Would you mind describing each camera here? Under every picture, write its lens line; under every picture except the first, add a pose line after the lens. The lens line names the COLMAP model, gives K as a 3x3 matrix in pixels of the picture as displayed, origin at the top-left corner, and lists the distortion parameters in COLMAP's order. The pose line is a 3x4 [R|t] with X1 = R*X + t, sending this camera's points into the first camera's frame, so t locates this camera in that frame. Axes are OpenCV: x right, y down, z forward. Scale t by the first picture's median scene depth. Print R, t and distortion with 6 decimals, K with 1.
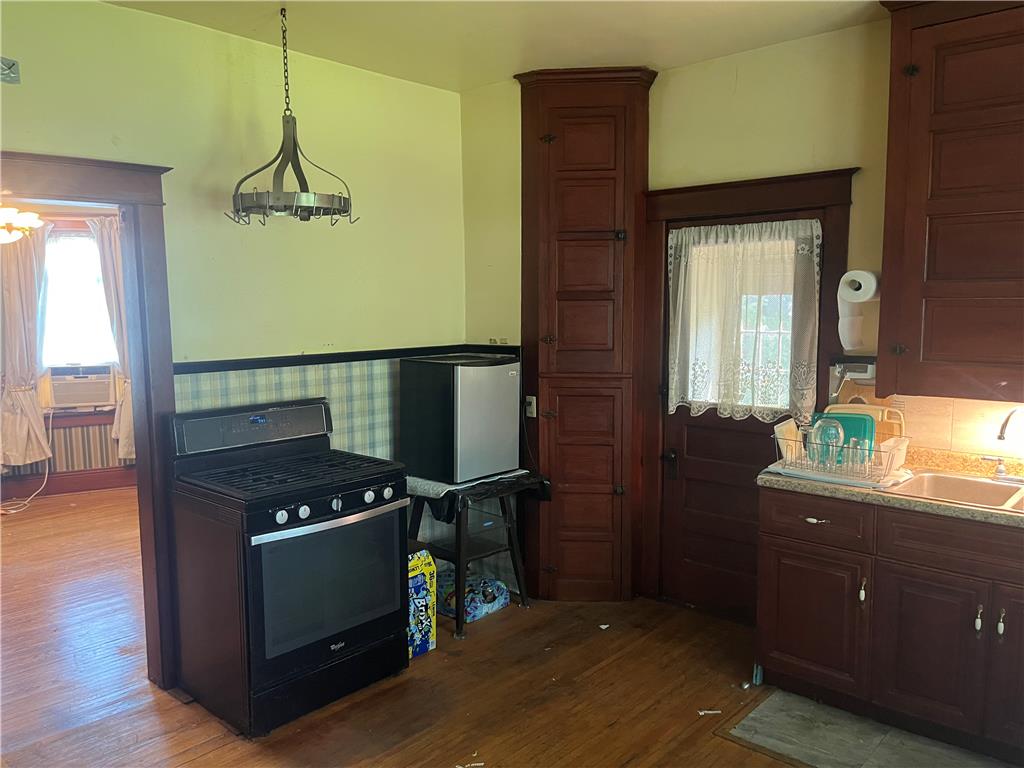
lens RADIAL K [[757.3, 0, 503.9], [0, 757.3, 380.8], [0, 0, 1]] dist [0.067649, -0.097212]
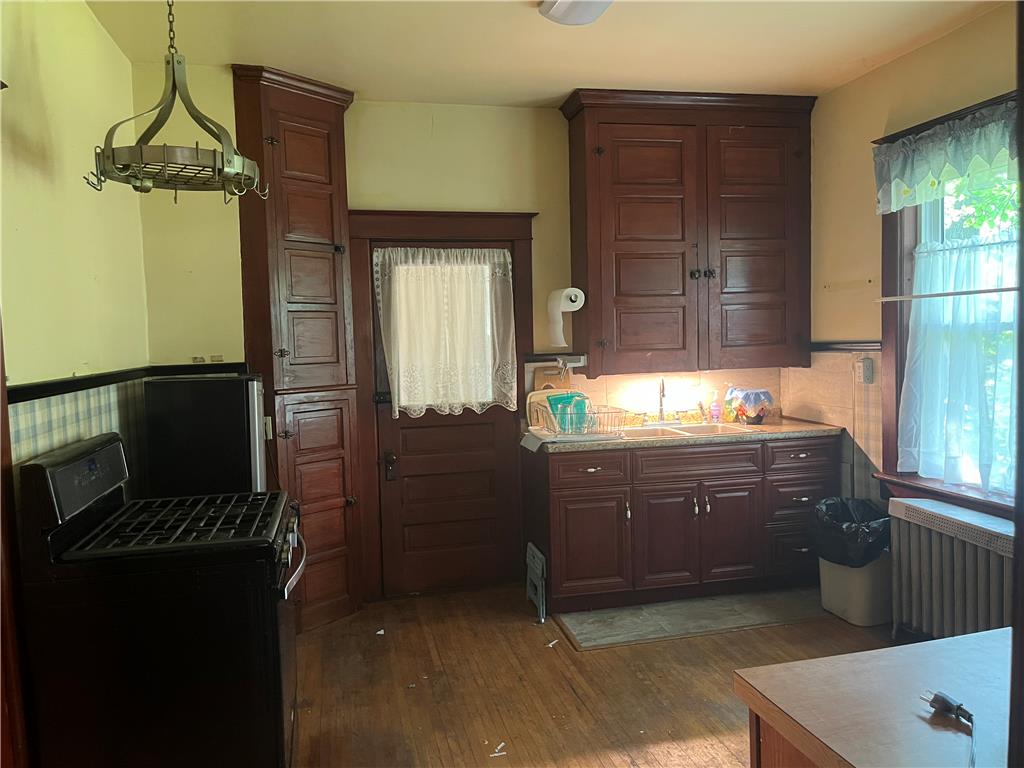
lens RADIAL K [[758.3, 0, 512.0], [0, 758.3, 384.0], [0, 0, 1]] dist [0.073659, -0.121707]
pose [[0.588426, -0.058889, 0.806404, -0.602383], [0.104910, 0.994474, -0.003929, 0.018313], [-0.801716, 0.086912, 0.591352, 0.249239]]
